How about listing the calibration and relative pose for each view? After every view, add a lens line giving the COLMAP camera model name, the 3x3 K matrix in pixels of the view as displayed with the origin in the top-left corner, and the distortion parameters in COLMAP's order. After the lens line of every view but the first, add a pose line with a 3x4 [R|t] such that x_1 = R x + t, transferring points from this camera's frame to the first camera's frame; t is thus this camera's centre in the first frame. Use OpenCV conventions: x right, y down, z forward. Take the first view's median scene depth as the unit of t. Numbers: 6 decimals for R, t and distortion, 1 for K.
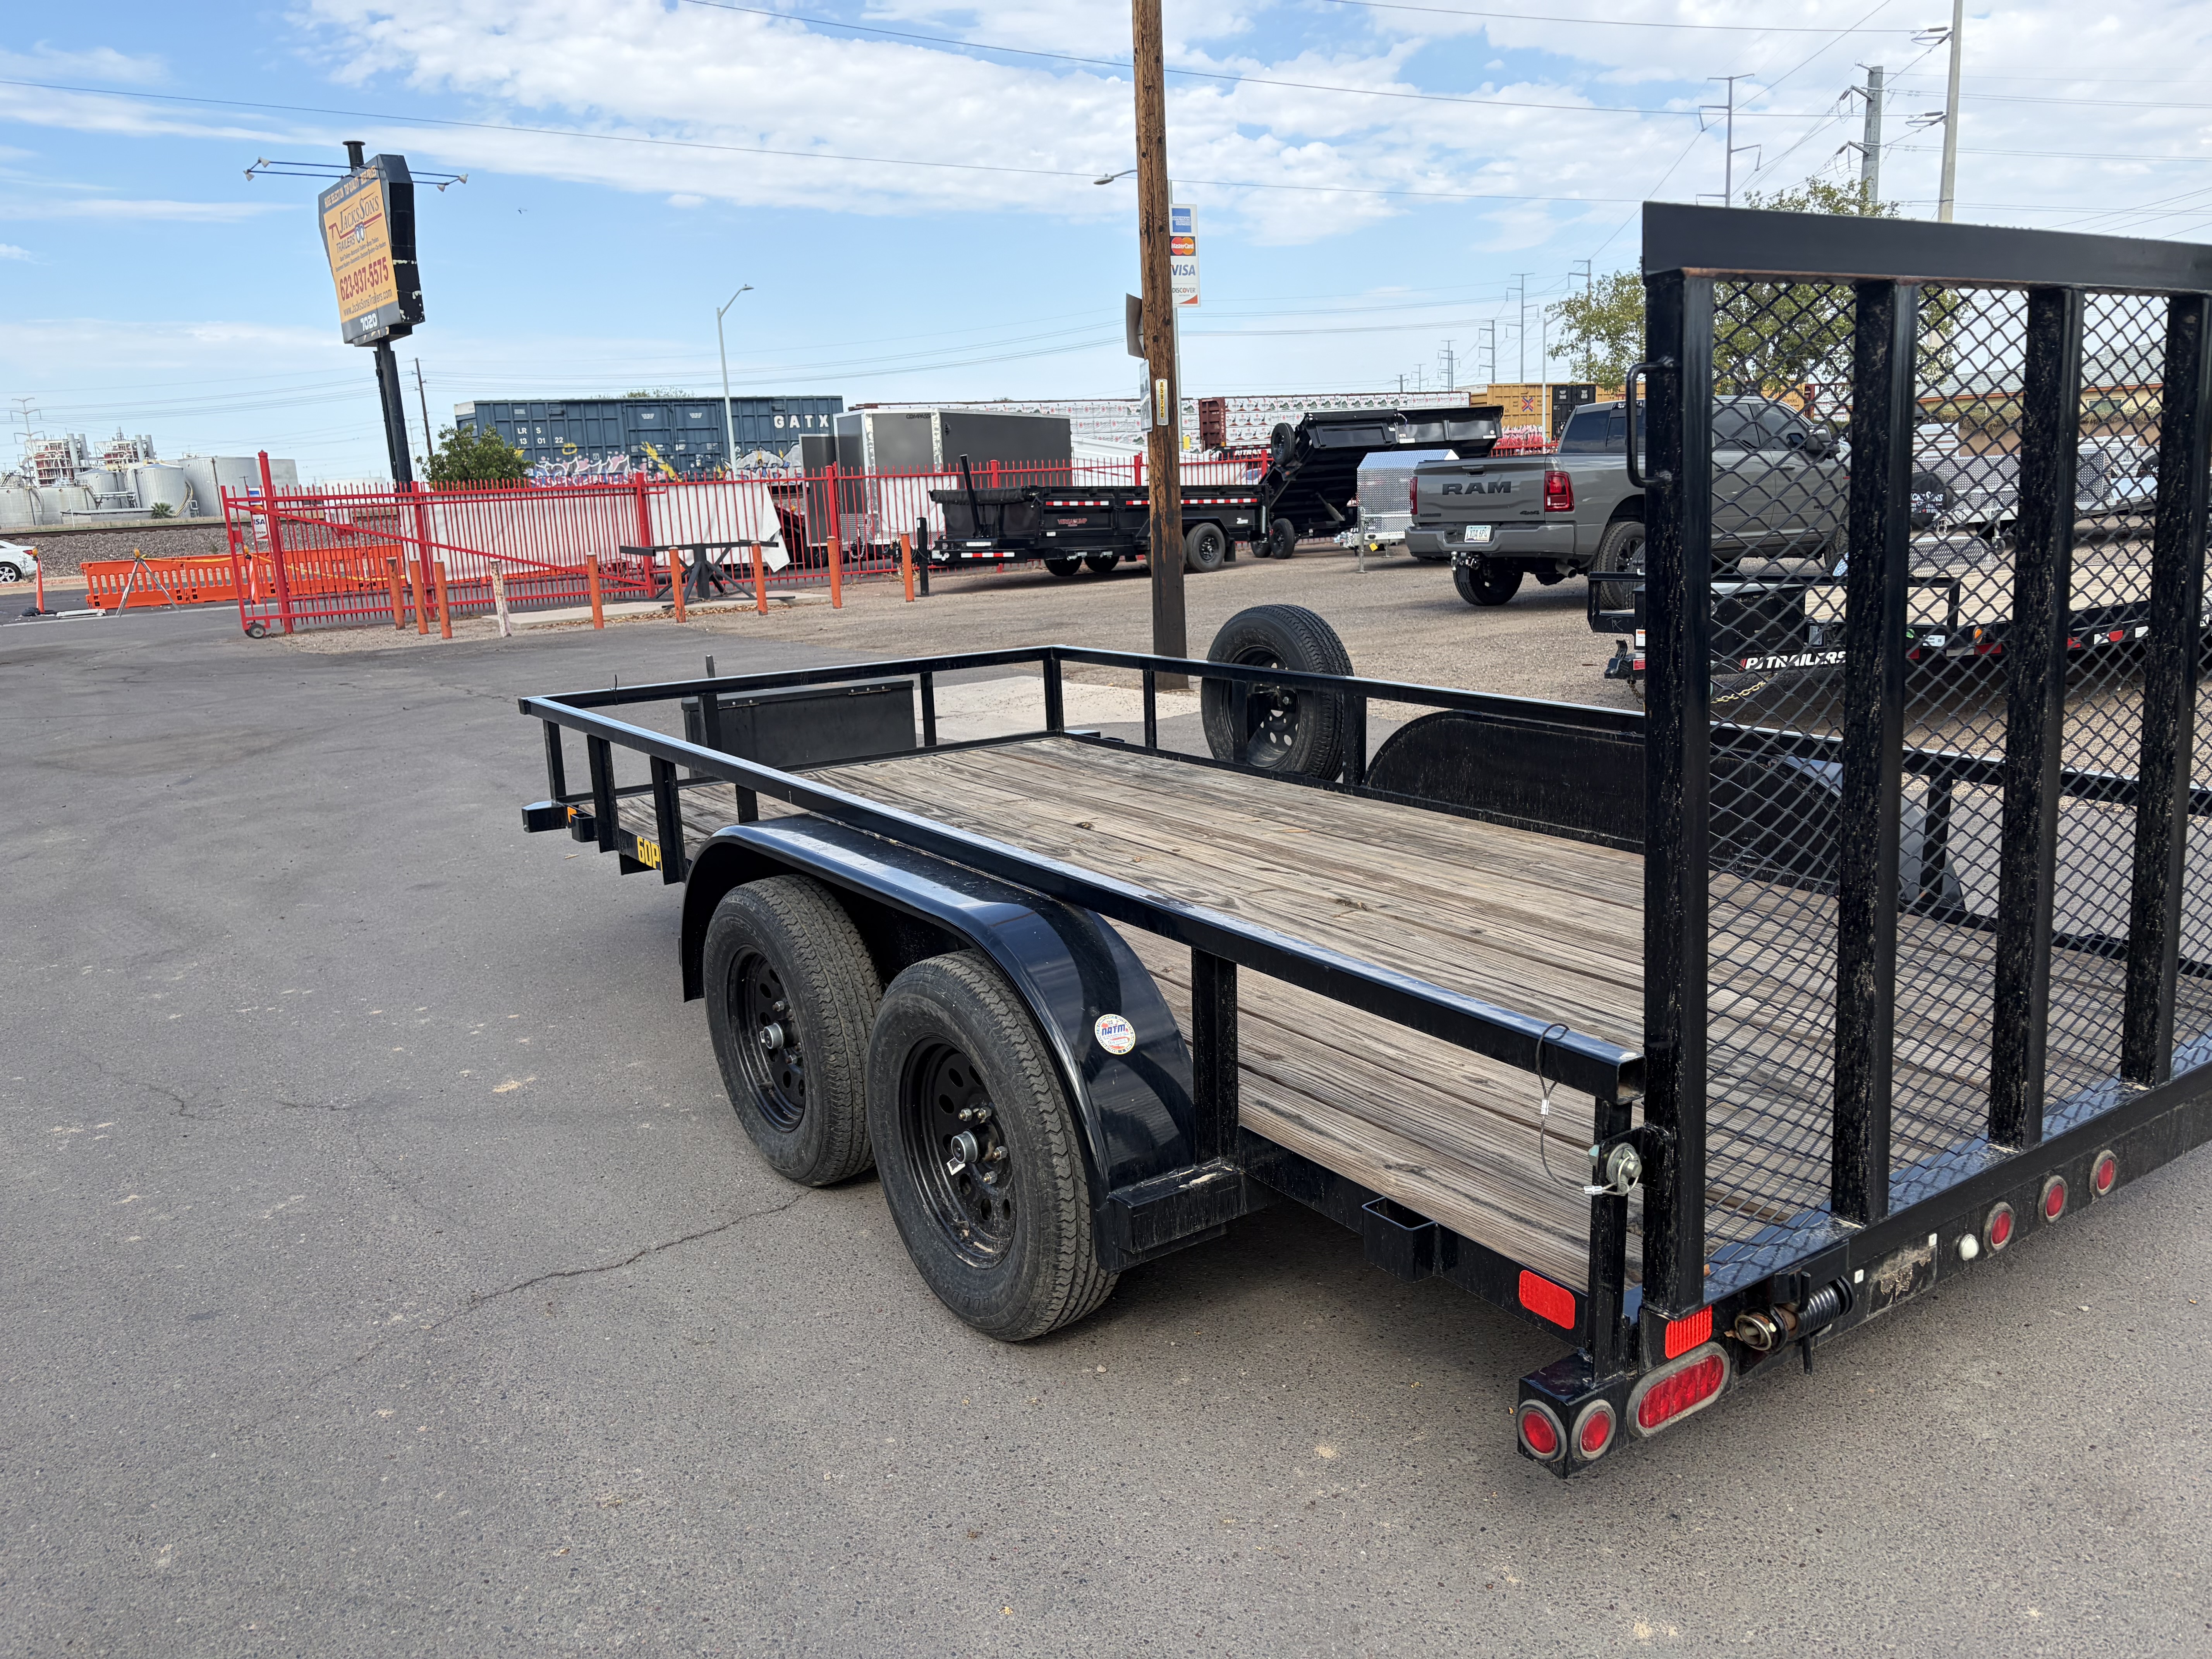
lens RADIAL K [[1674.7, 0, 1087.8], [0, 1674.7, 835.6], [0, 0, 1]] dist [0.052132, -0.052668]
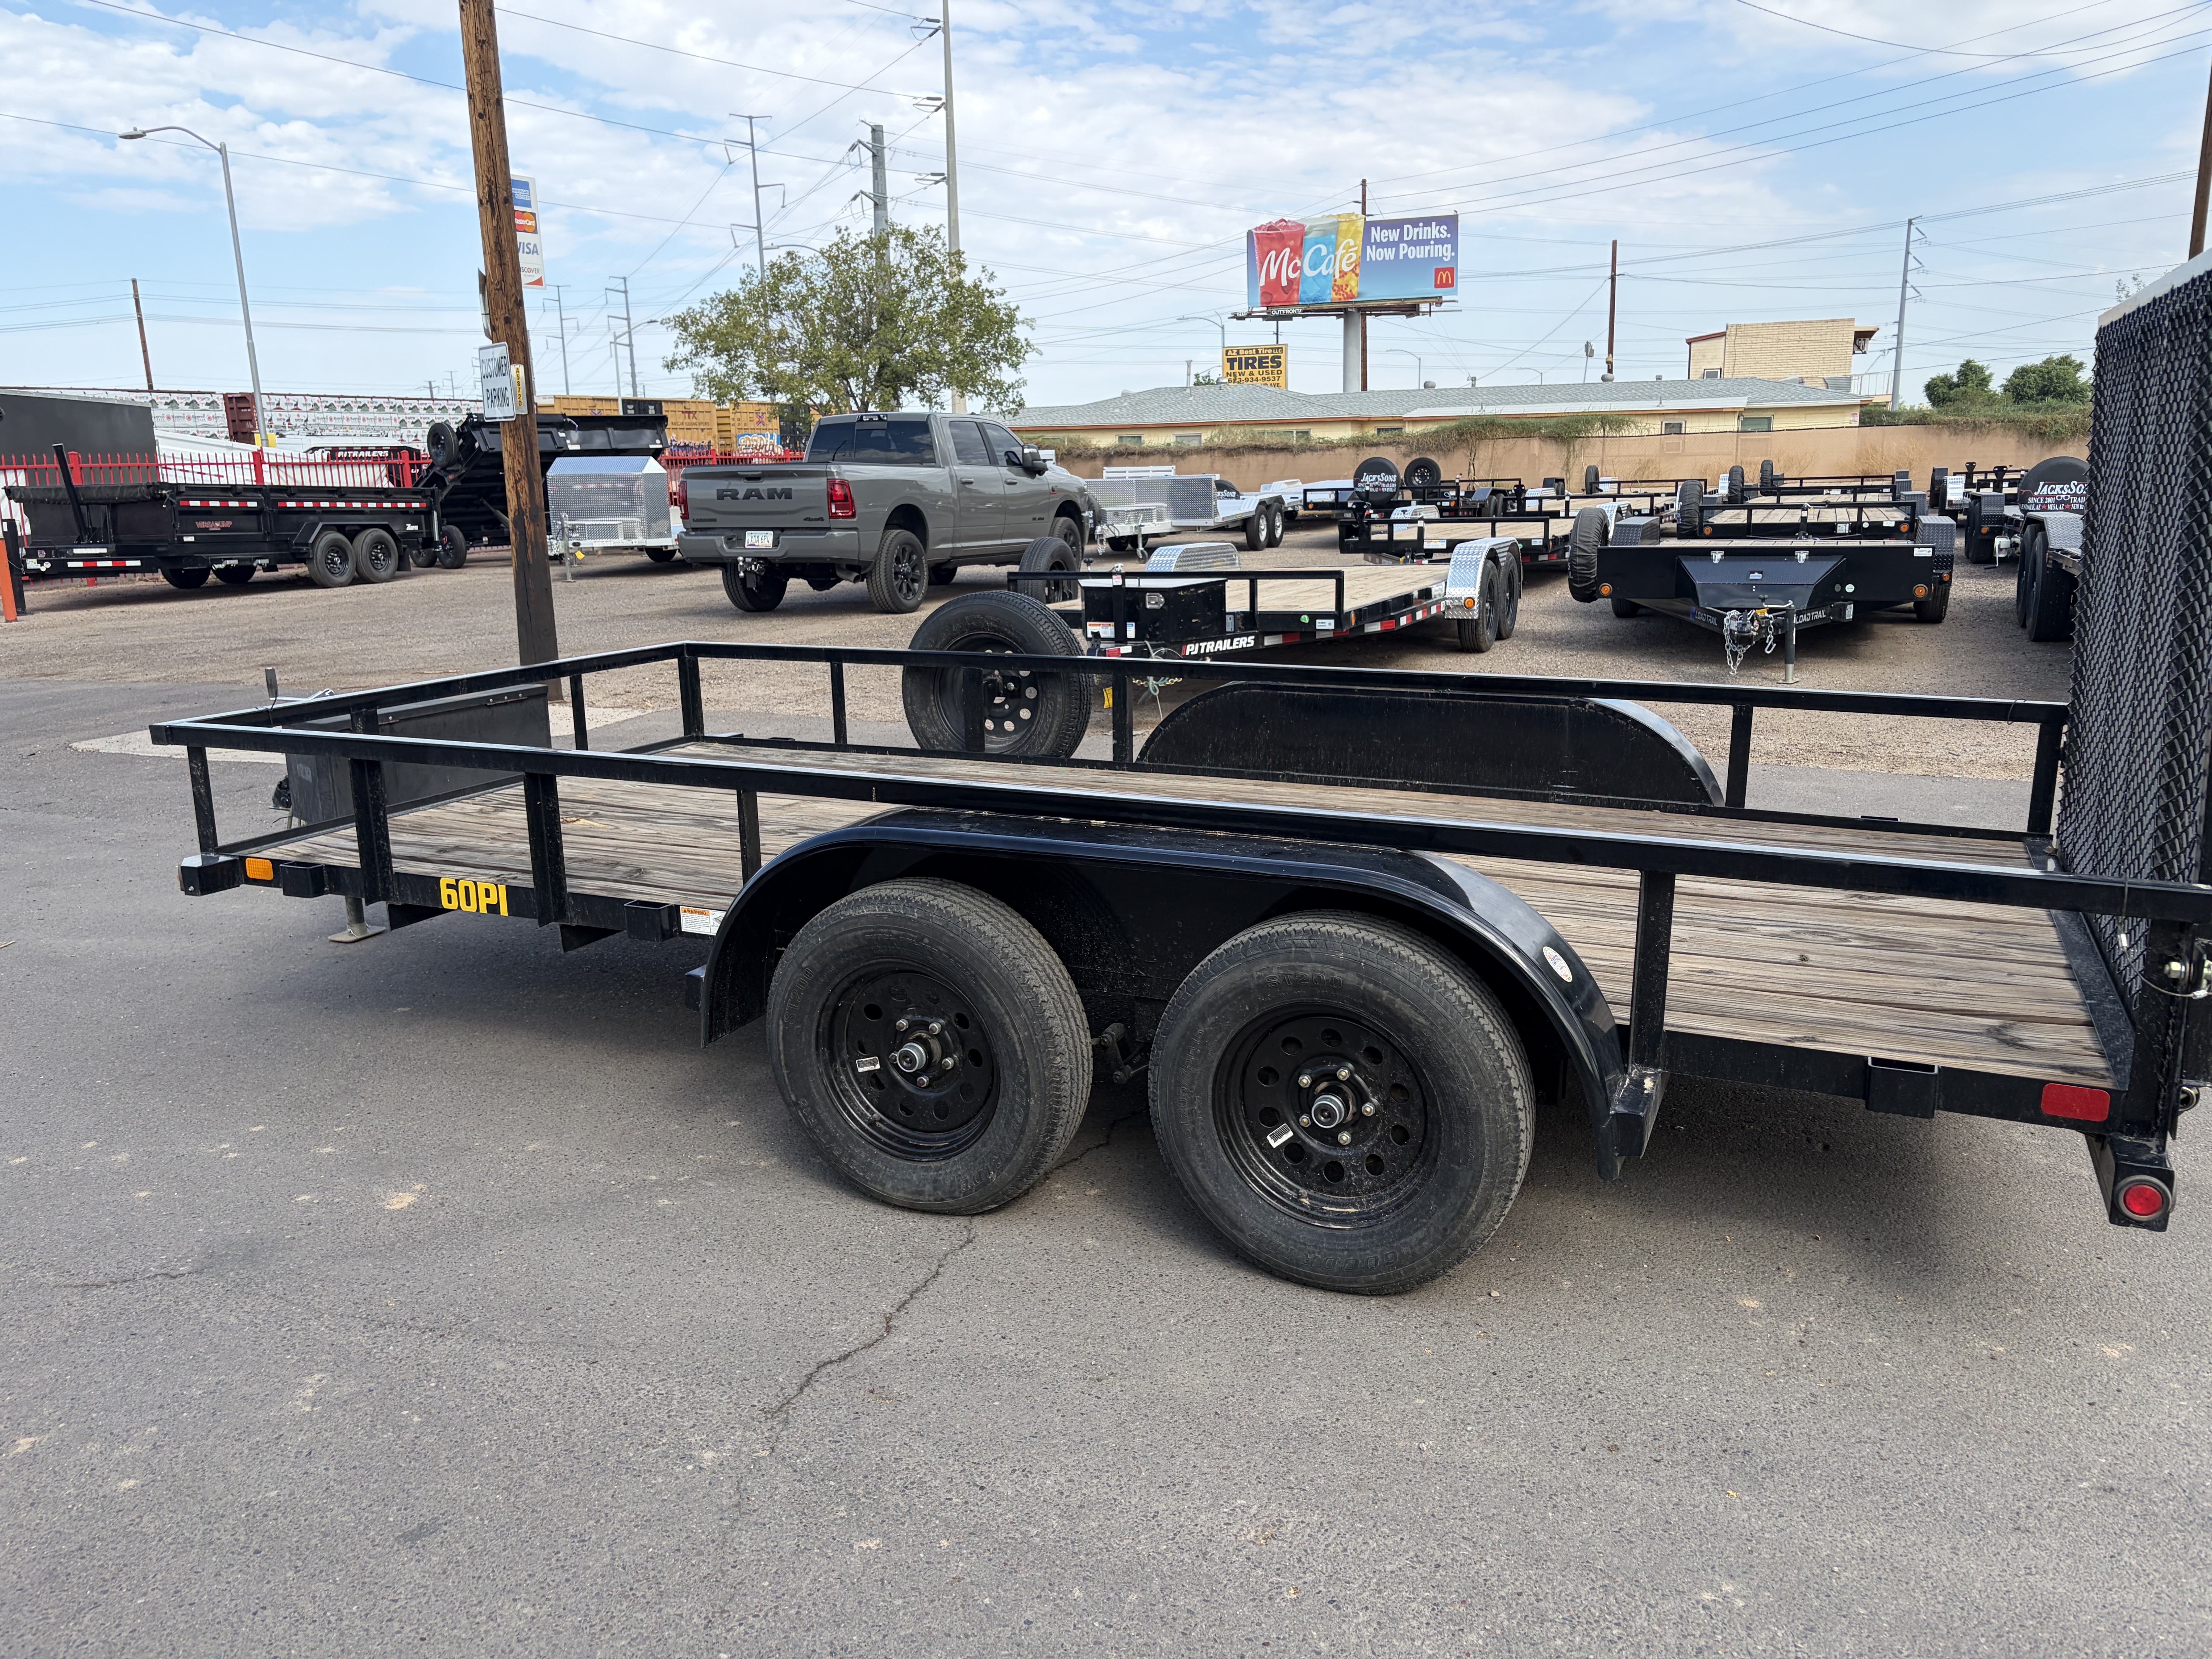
lens RADIAL K [[1674.7, 0, 1087.8], [0, 1674.7, 835.6], [0, 0, 1]] dist [0.052132, -0.052668]
pose [[0.848490, -0.089758, 0.521543, -0.094912], [0.094642, 0.995361, 0.017331, -0.001077], [-0.520679, 0.034655, 0.853049, 0.029838]]
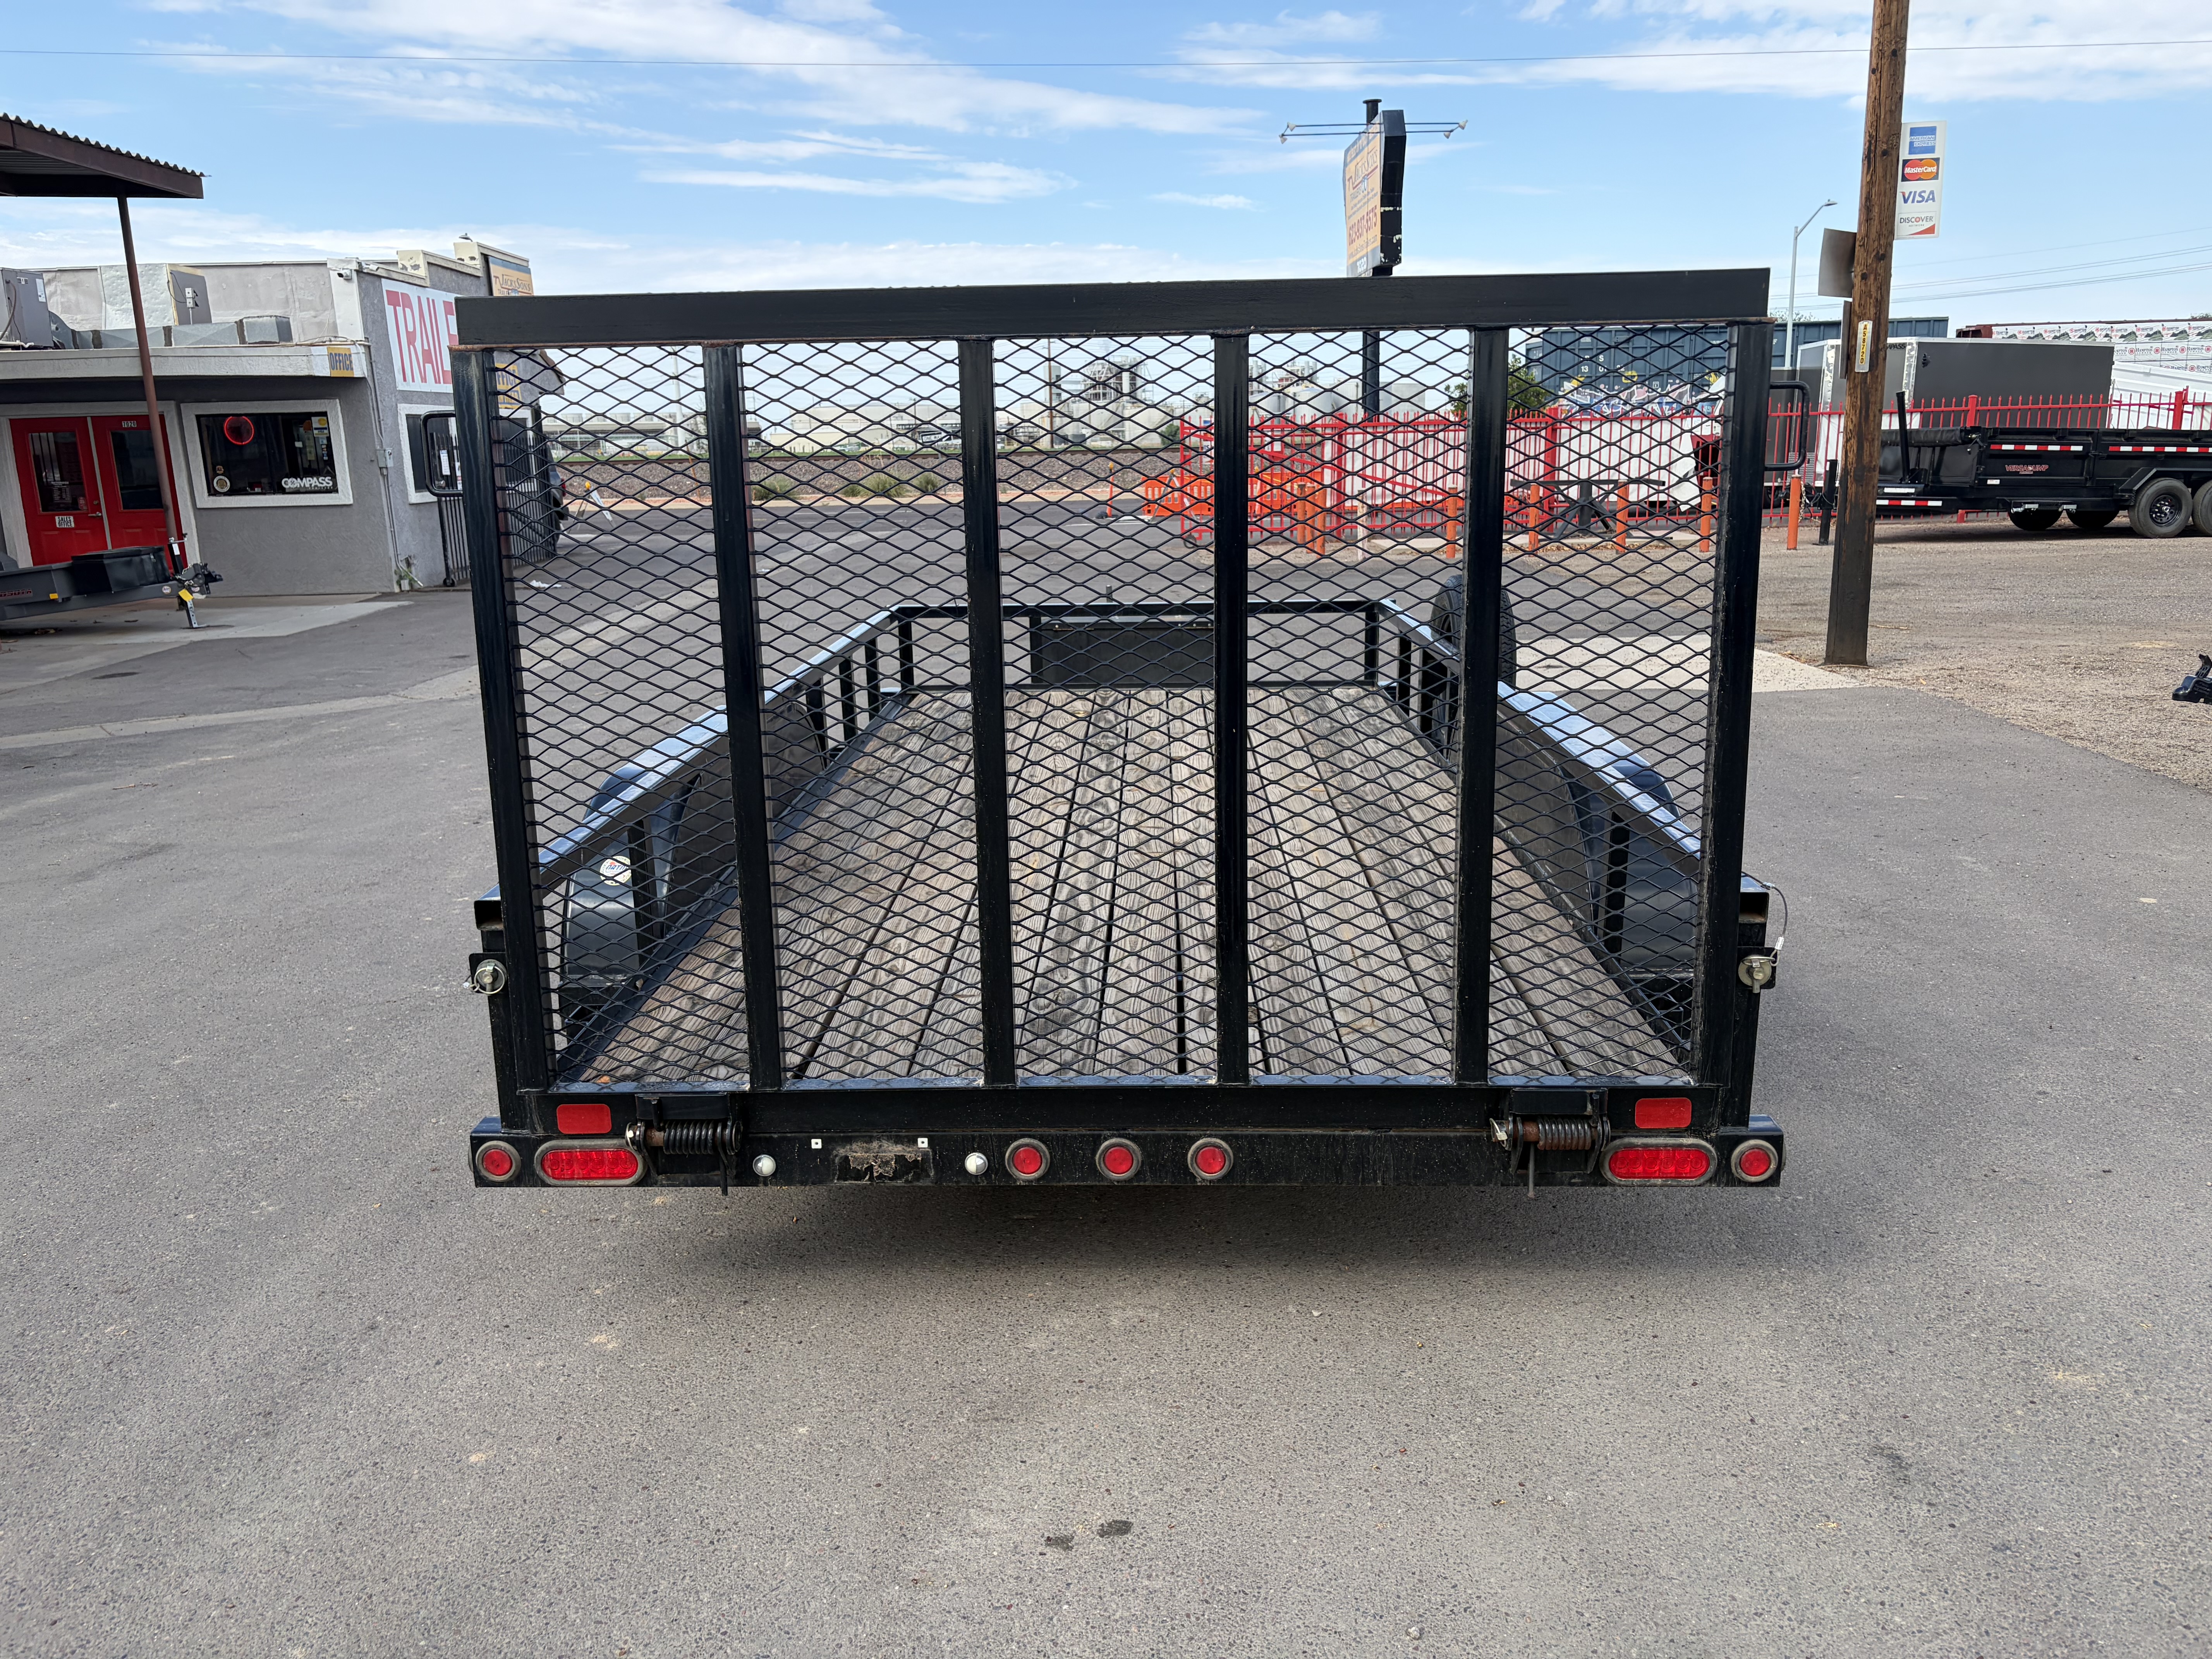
lens RADIAL K [[1674.7, 0, 1087.8], [0, 1674.7, 835.6], [0, 0, 1]] dist [0.052132, -0.052668]
pose [[0.802154, 0.163655, -0.574252, 0.134742], [-0.139260, 0.986462, 0.086602, -0.008290], [0.580651, 0.010502, 0.814085, 0.006187]]
